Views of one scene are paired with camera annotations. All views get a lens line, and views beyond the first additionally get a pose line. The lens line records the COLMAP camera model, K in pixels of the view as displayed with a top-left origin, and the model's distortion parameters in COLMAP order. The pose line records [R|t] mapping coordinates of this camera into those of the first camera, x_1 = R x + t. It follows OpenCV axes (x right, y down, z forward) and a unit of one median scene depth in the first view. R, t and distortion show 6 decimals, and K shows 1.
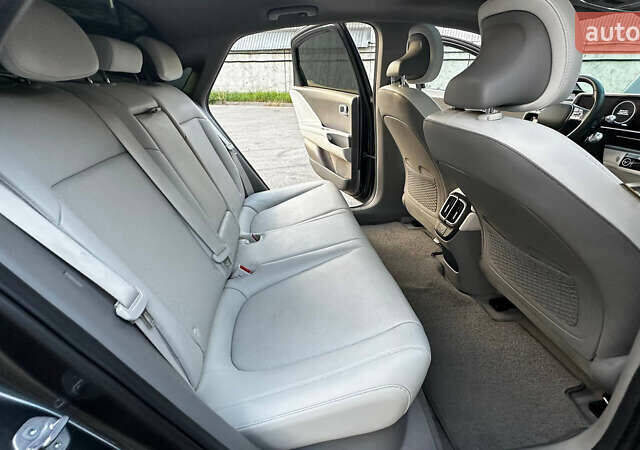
lens RADIAL K [[320.7, 0, 321.3], [0, 320.7, 222.9], [0, 0, 1]] dist [0.000004, -0.000148]
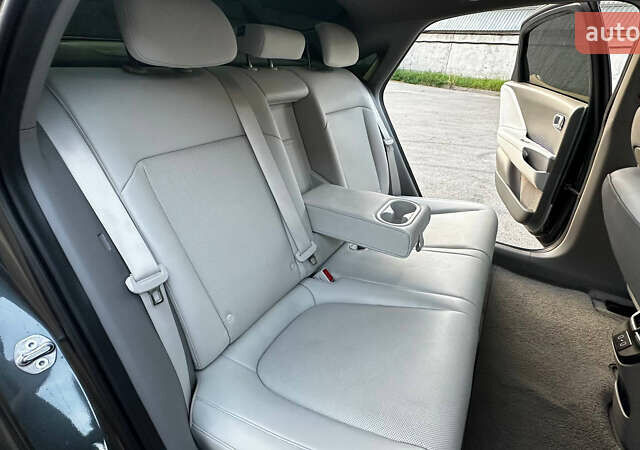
lens RADIAL K [[320.7, 0, 322.4], [0, 320.7, 224.1], [0, 0, 1]] dist [0.000004, -0.000148]
pose [[0.789632, 0.331986, -0.516011, 0.101553], [-0.304199, 0.942167, 0.140657, -0.067488], [0.532864, 0.045903, 0.844955, 0.095627]]
